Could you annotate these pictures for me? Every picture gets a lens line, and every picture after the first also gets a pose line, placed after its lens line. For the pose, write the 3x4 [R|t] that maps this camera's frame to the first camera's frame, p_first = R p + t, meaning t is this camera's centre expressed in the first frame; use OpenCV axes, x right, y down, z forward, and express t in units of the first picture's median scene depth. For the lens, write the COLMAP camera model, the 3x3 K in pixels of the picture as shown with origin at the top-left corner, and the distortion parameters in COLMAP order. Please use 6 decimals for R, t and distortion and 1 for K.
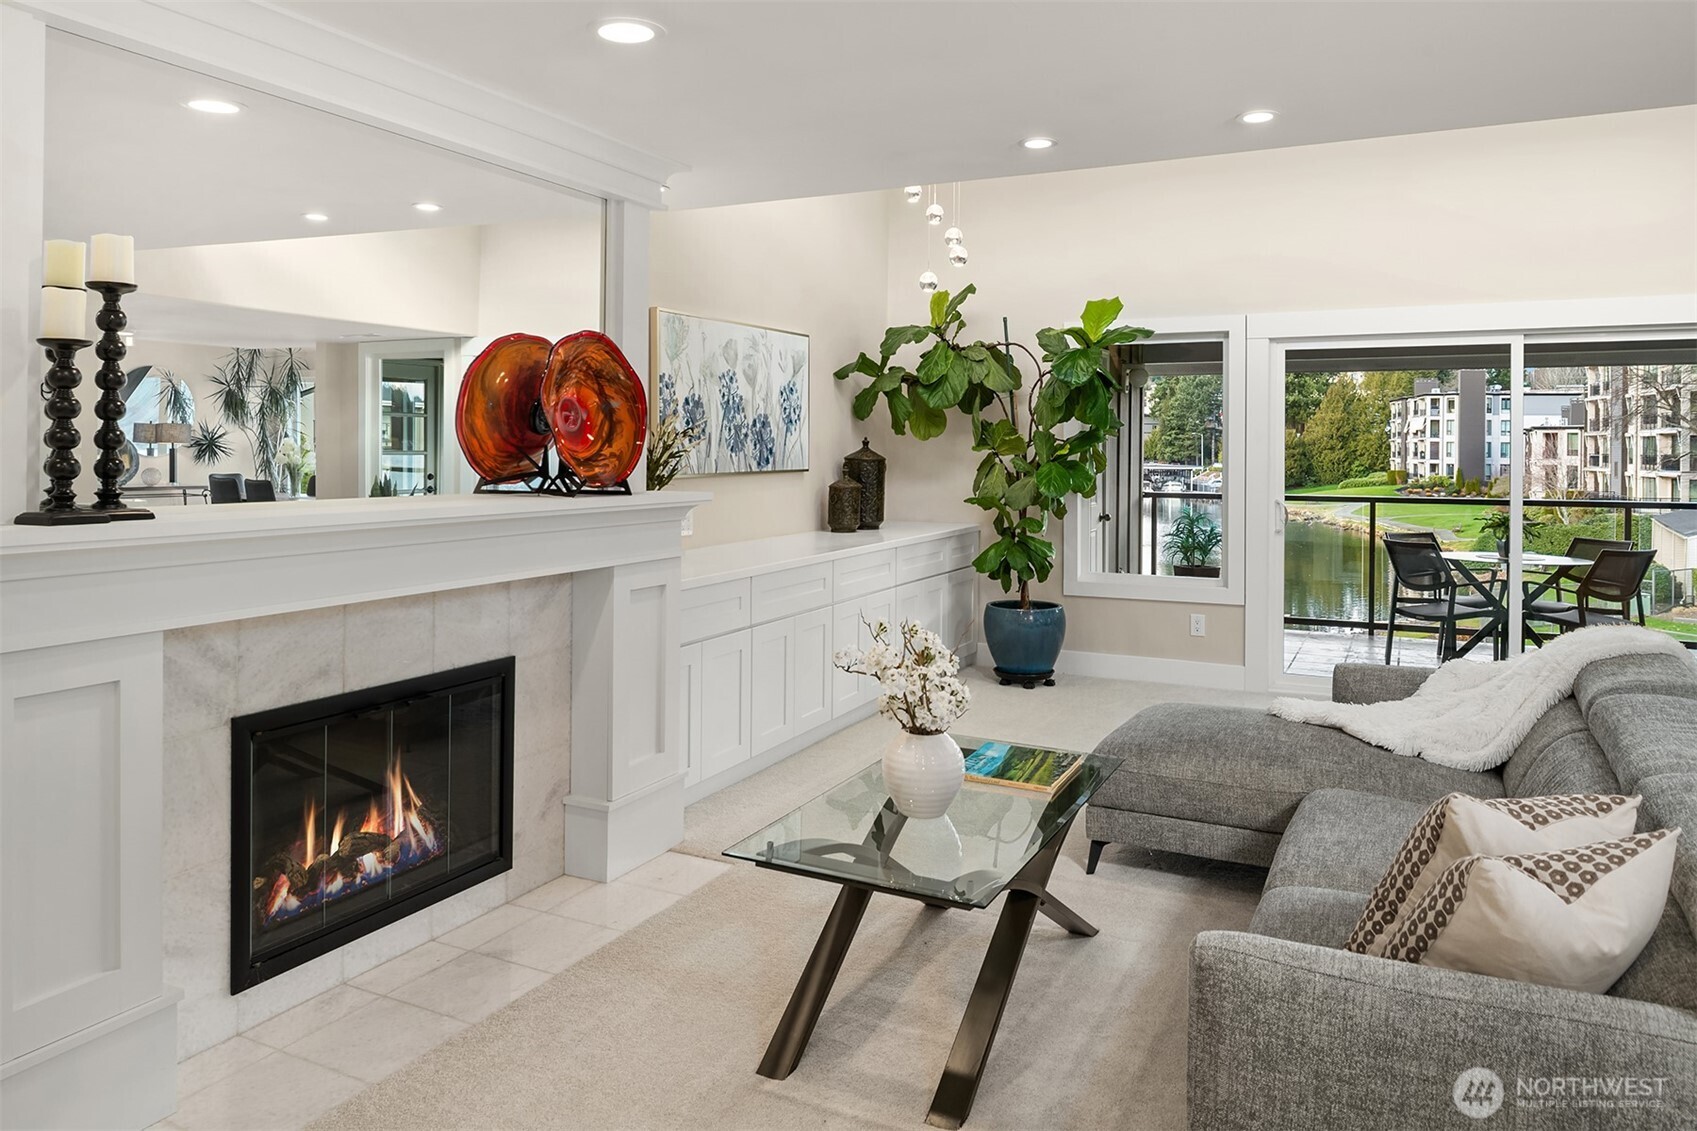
lens RADIAL K [[1188.6, 0, 834.4], [0, 1188.6, 456.1], [0, 0, 1]] dist [-0.009923, -0.012425]
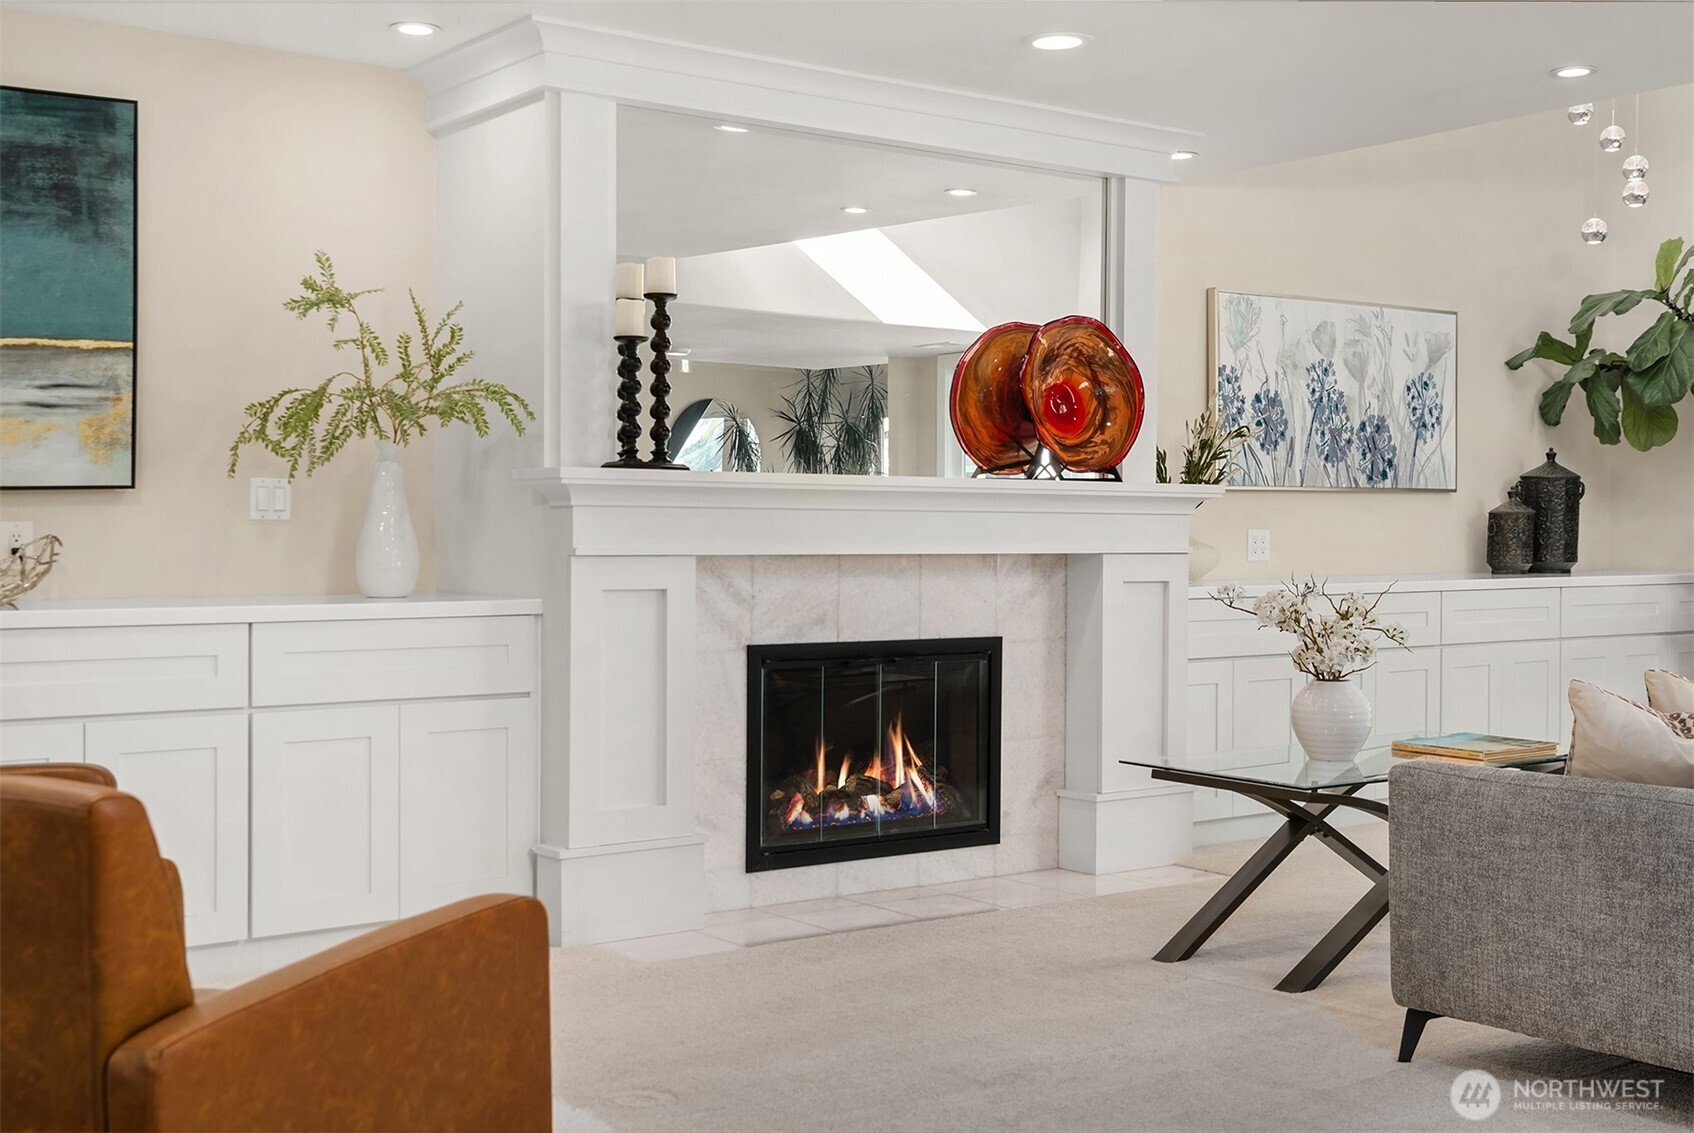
lens RADIAL K [[2076.3, 0, 873.7], [0, 2076.3, 597.3], [0, 0, 1]] dist [0.045826, 0.000000]
pose [[0.900727, 0.007368, -0.434324, 0.234222], [0.001341, 0.999804, 0.019741, 0.056174], [0.434384, -0.018364, 0.900541, -0.379524]]
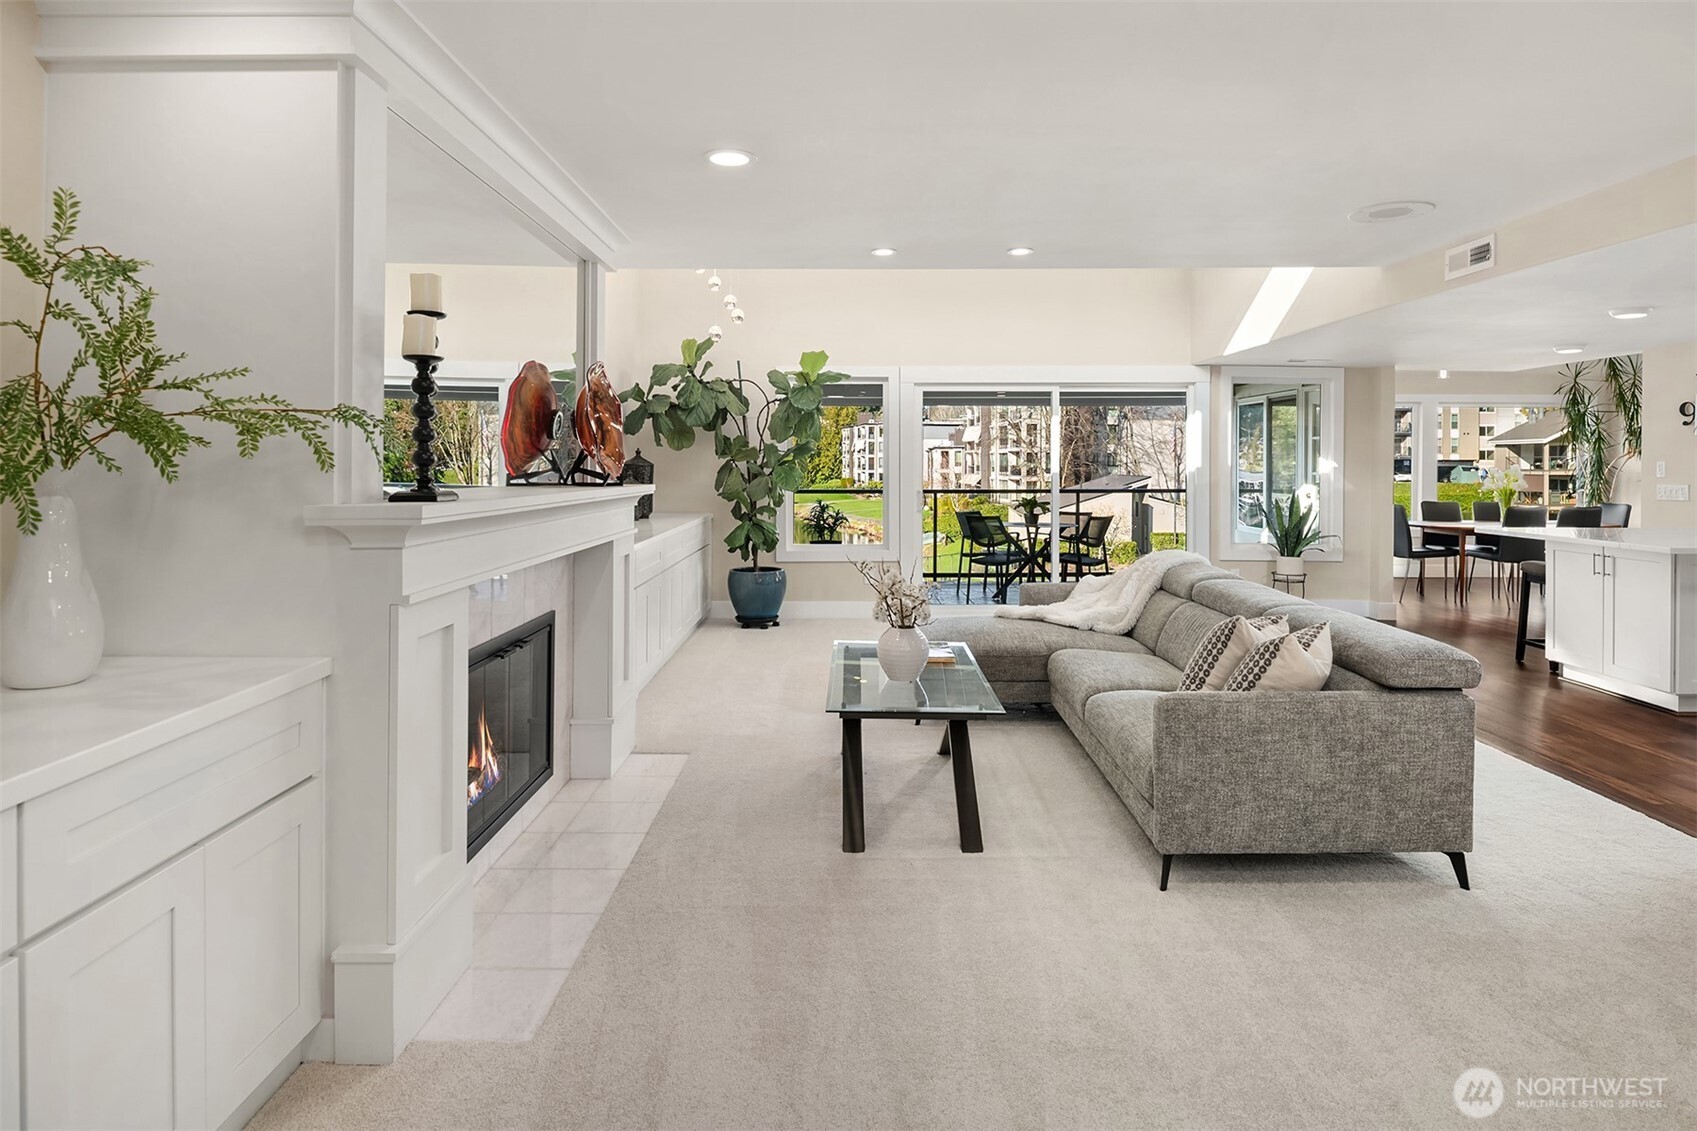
lens RADIAL K [[942.5, 0, 884.7], [0, 942.5, 475.4], [0, 0, 1]] dist [-0.009492, 0.000748]
pose [[0.882659, -0.011076, 0.469883, -0.247273], [0.008194, 0.999933, 0.008177, 0.008852], [-0.469942, -0.003367, 0.882691, -0.043492]]
